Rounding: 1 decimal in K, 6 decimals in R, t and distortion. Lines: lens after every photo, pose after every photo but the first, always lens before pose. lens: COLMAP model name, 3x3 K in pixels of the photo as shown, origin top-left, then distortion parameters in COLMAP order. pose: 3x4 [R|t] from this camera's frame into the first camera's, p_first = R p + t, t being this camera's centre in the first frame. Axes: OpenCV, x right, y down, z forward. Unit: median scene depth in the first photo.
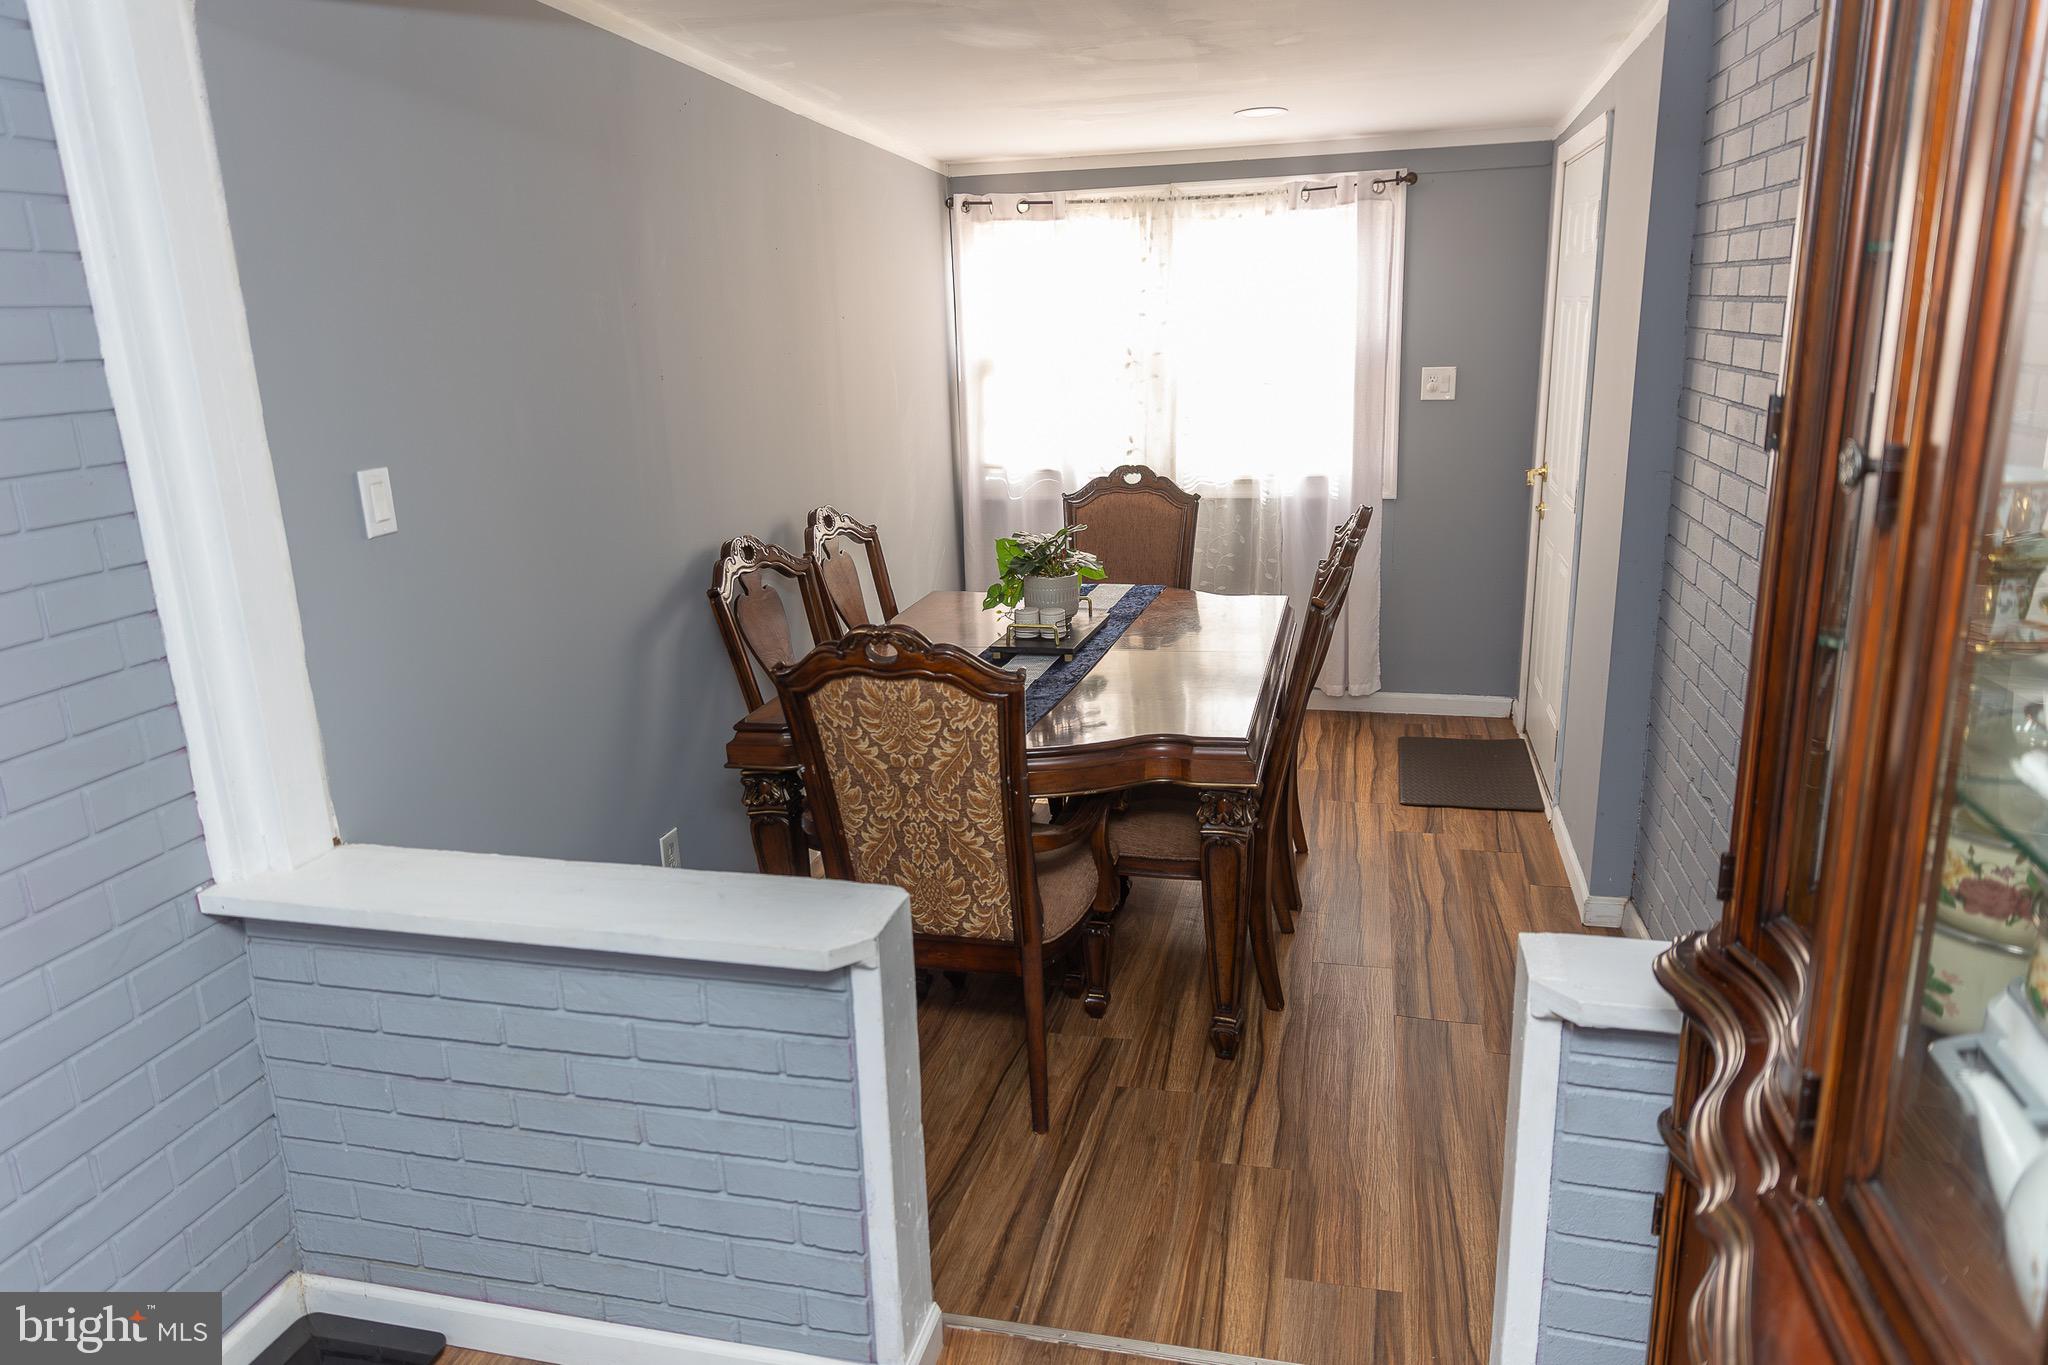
lens RADIAL K [[1368.1, 0, 1019.5], [0, 1368.1, 678.6], [0, 0, 1]] dist [0.017921, -0.009530]
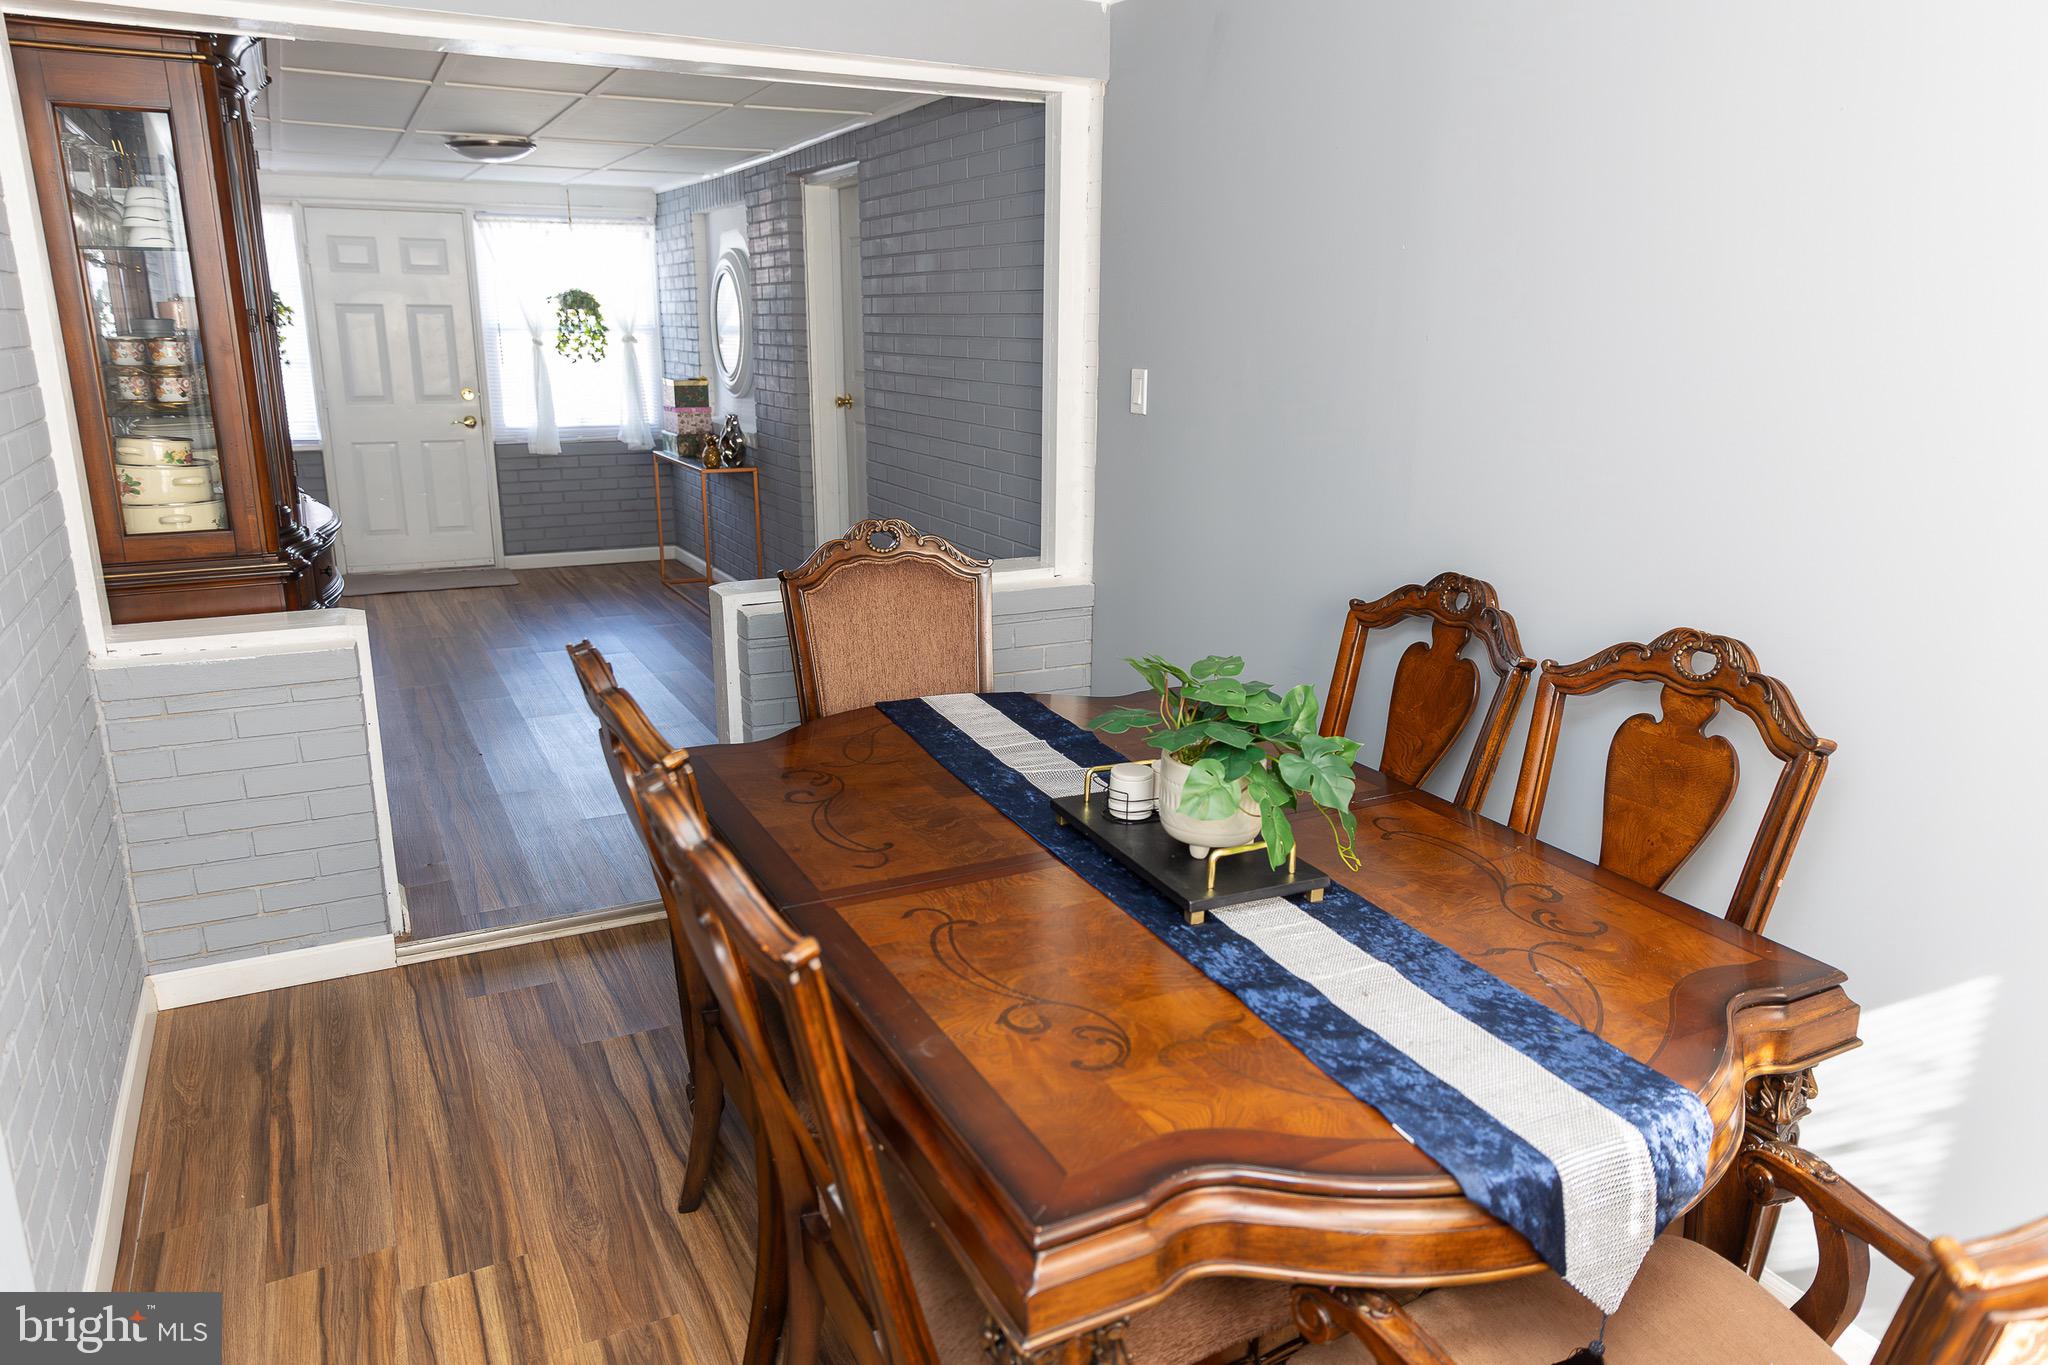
lens RADIAL K [[1368.1, 0, 1031.4], [0, 1368.1, 678.8], [0, 0, 1]] dist [0.017921, -0.009530]
pose [[-0.750806, 0.198108, -0.630114, 0.523967], [-0.156899, 0.873169, 0.461475, -0.438346], [0.641618, 0.445342, -0.624497, 1.658844]]
